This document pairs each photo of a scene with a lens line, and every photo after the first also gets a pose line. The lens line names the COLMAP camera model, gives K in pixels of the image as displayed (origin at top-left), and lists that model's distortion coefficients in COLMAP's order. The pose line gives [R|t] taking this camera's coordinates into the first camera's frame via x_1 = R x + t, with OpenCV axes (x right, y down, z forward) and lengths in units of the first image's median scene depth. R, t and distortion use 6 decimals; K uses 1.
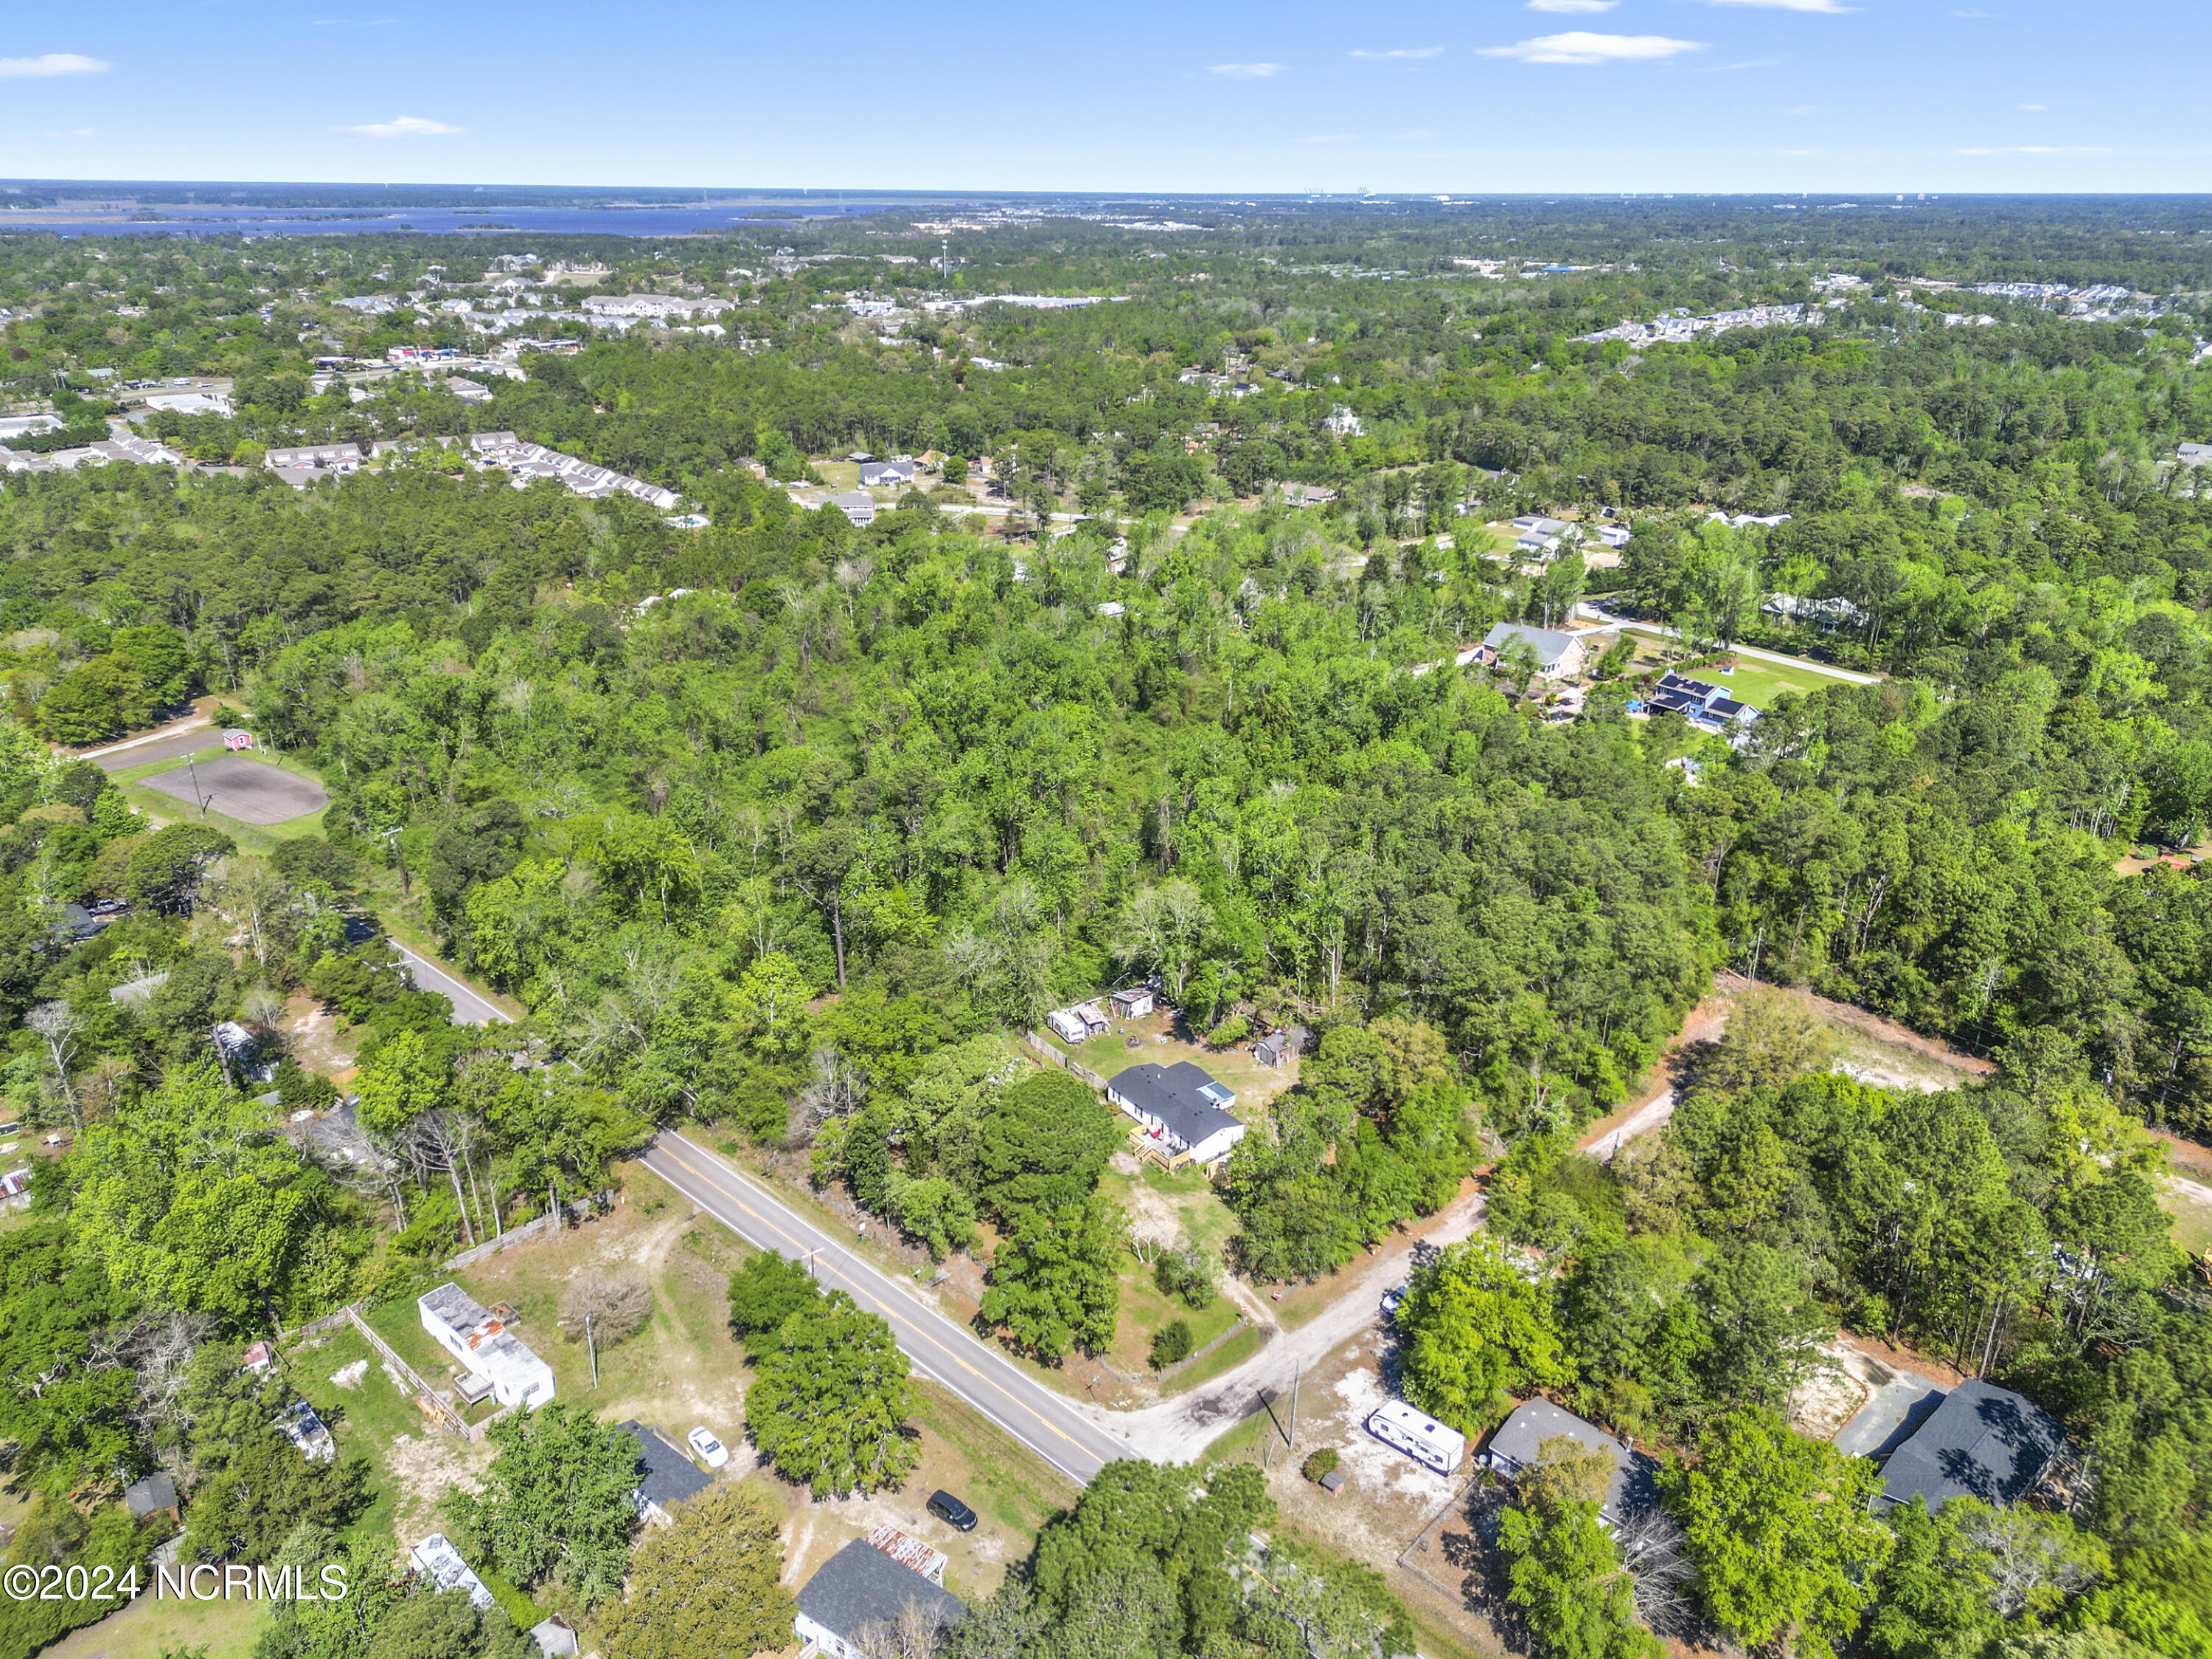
lens RADIAL K [[1588.2, 0, 1106.0], [0, 1588.2, 829.5], [0, 0, 1]] dist [0.025539, 0.000044]
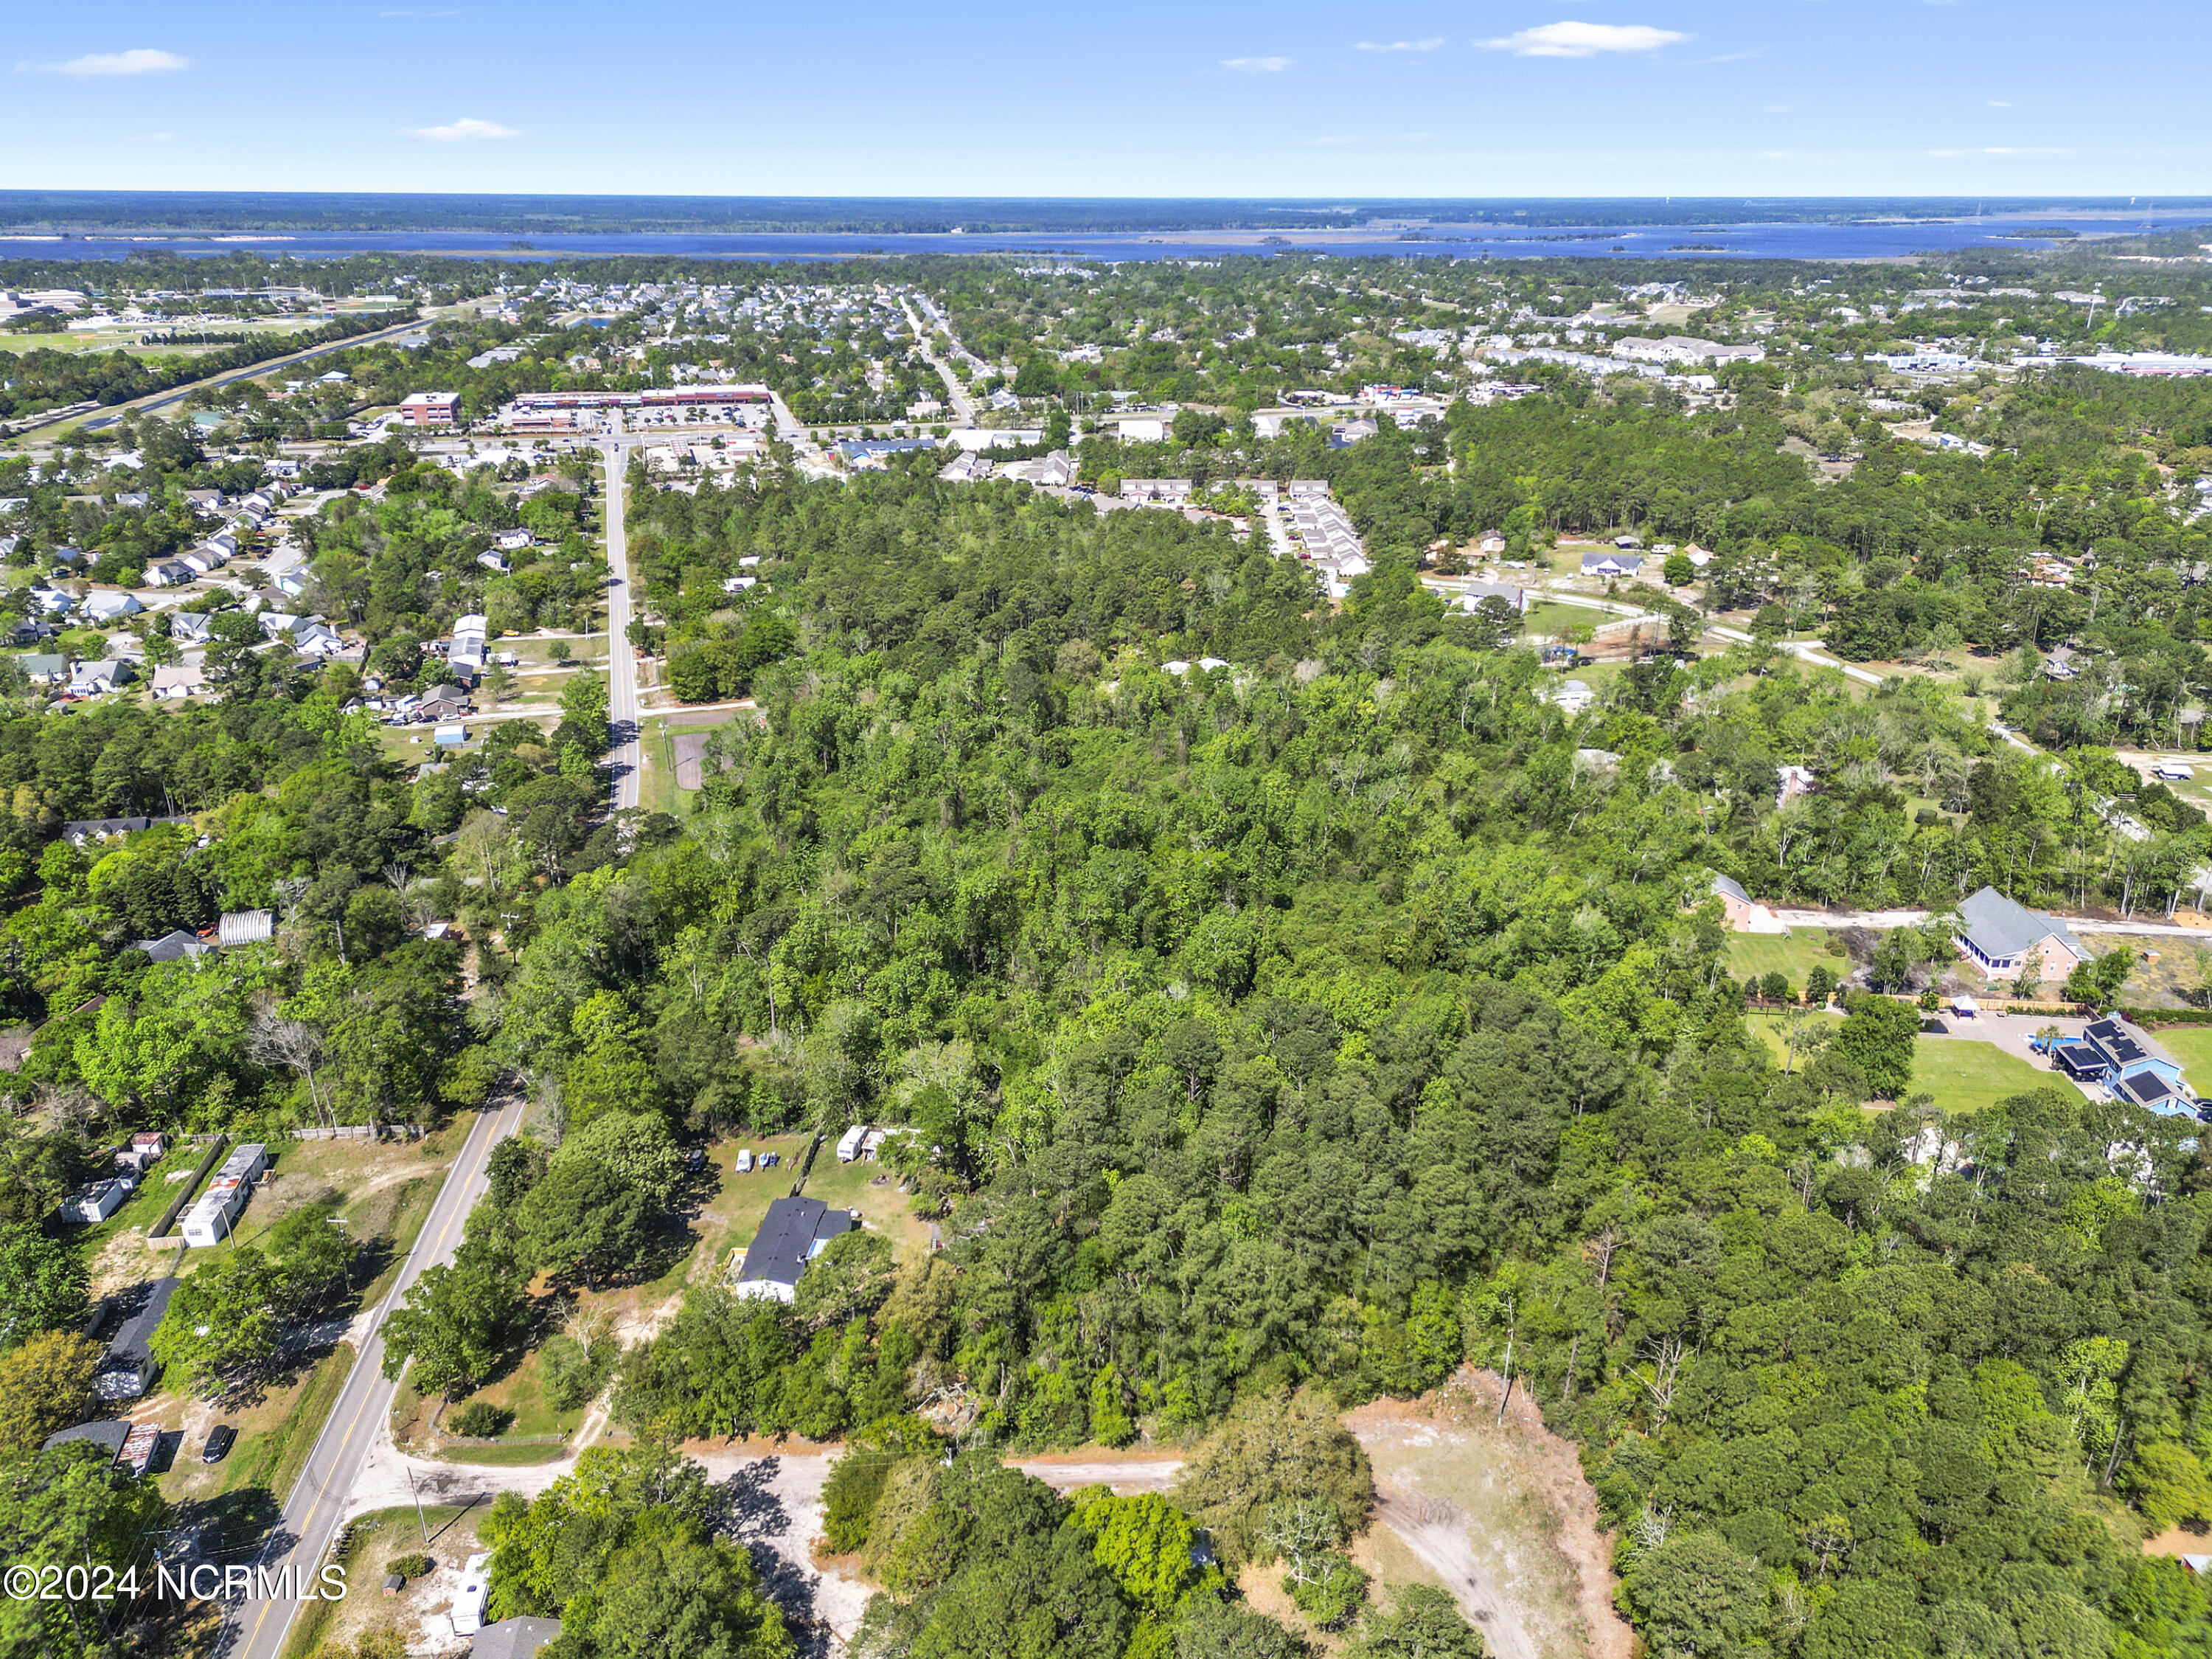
lens RADIAL K [[1607.9, 0, 1106.0], [0, 1607.9, 829.5], [0, 0, 1]] dist [0.021447, -0.007920]
pose [[0.749386, 0.235090, -0.618994, 0.469593], [-0.241922, 0.967428, 0.074540, -0.127856], [0.616356, 0.093889, 0.781851, 0.158179]]
